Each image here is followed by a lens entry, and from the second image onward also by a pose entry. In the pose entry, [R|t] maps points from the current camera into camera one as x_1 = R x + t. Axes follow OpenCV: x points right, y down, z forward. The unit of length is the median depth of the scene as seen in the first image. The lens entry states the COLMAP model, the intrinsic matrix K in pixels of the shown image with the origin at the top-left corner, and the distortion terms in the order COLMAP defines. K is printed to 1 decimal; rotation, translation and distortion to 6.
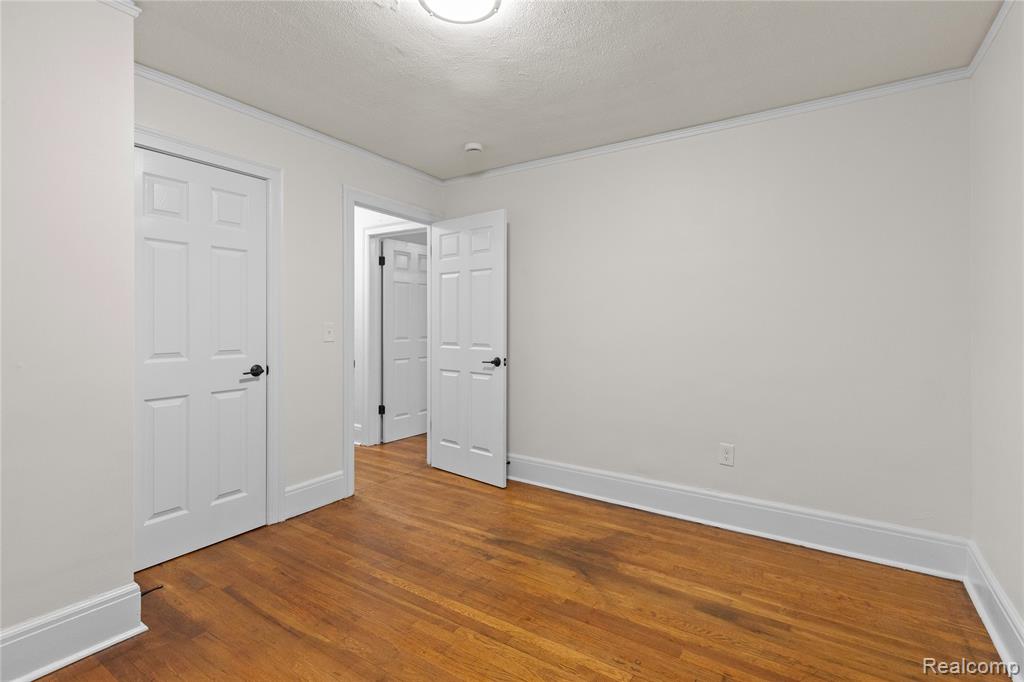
lens RADIAL K [[479.4, 0, 513.2], [0, 479.4, 322.8], [0, 0, 1]] dist [0.004355, 0.000442]
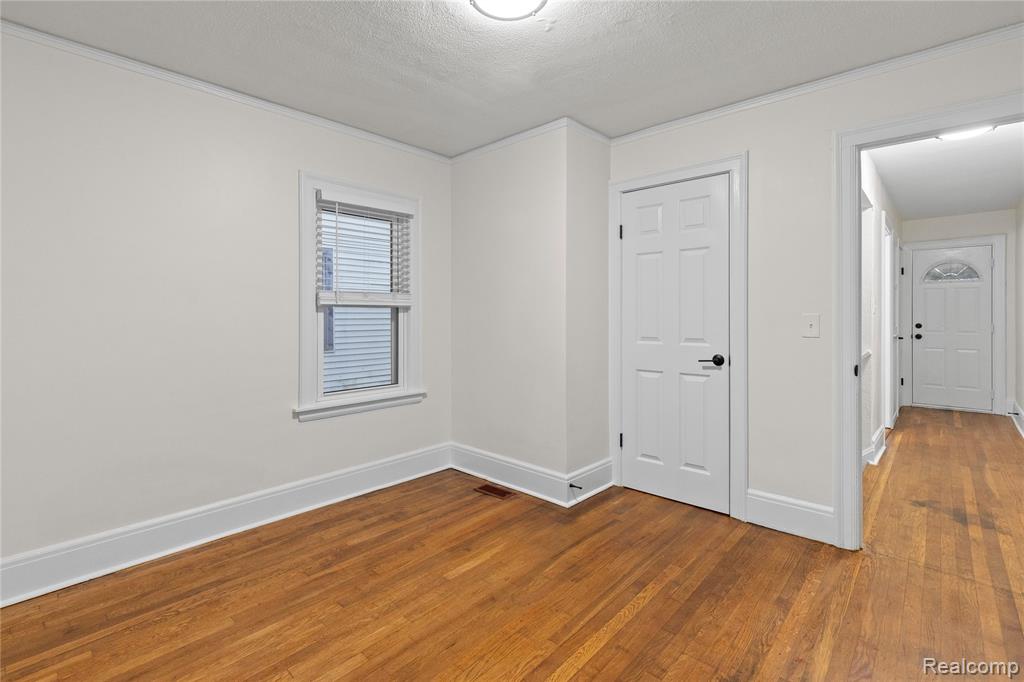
lens RADIAL K [[469.9, 0, 518.2], [0, 469.9, 320.1], [0, 0, 1]] dist [0.004413, 0.000297]
pose [[-0.151643, 0.006269, -0.988415, 0.679297], [-0.000537, 0.999979, 0.006425, 0.008622], [0.988435, 0.001505, -0.151636, 0.923489]]
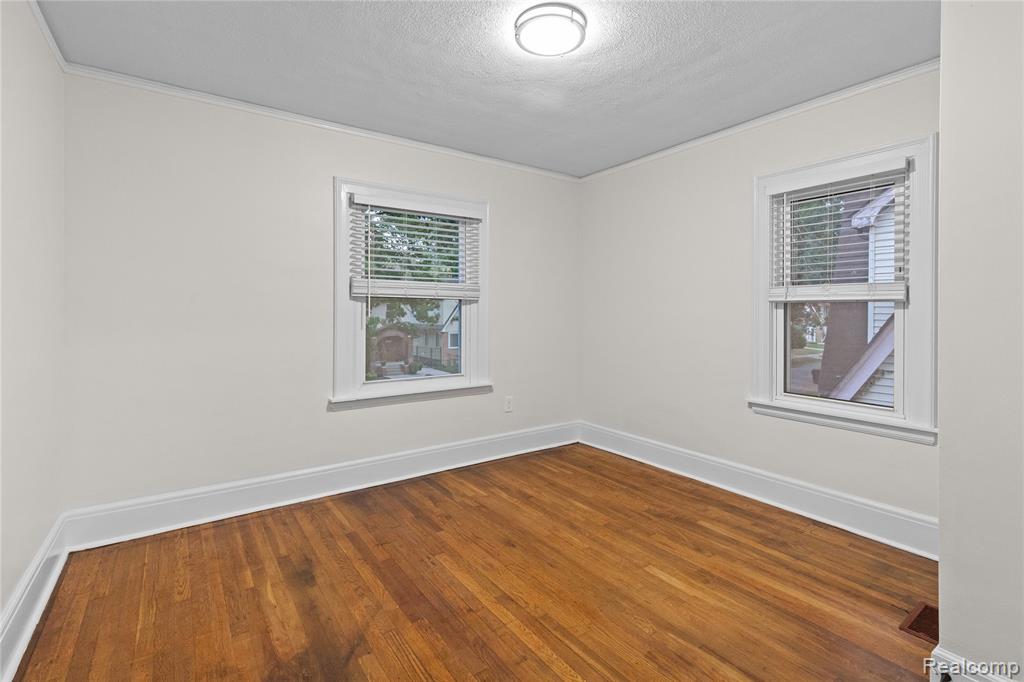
lens RADIAL K [[469.9, 0, 518.2], [0, 469.9, 320.1], [0, 0, 1]] dist [0.004413, 0.000297]
pose [[-0.935784, -0.014499, 0.352276, -0.351917], [-0.005735, 0.999648, 0.025910, -0.004095], [-0.352527, 0.022226, -0.935538, 1.659576]]
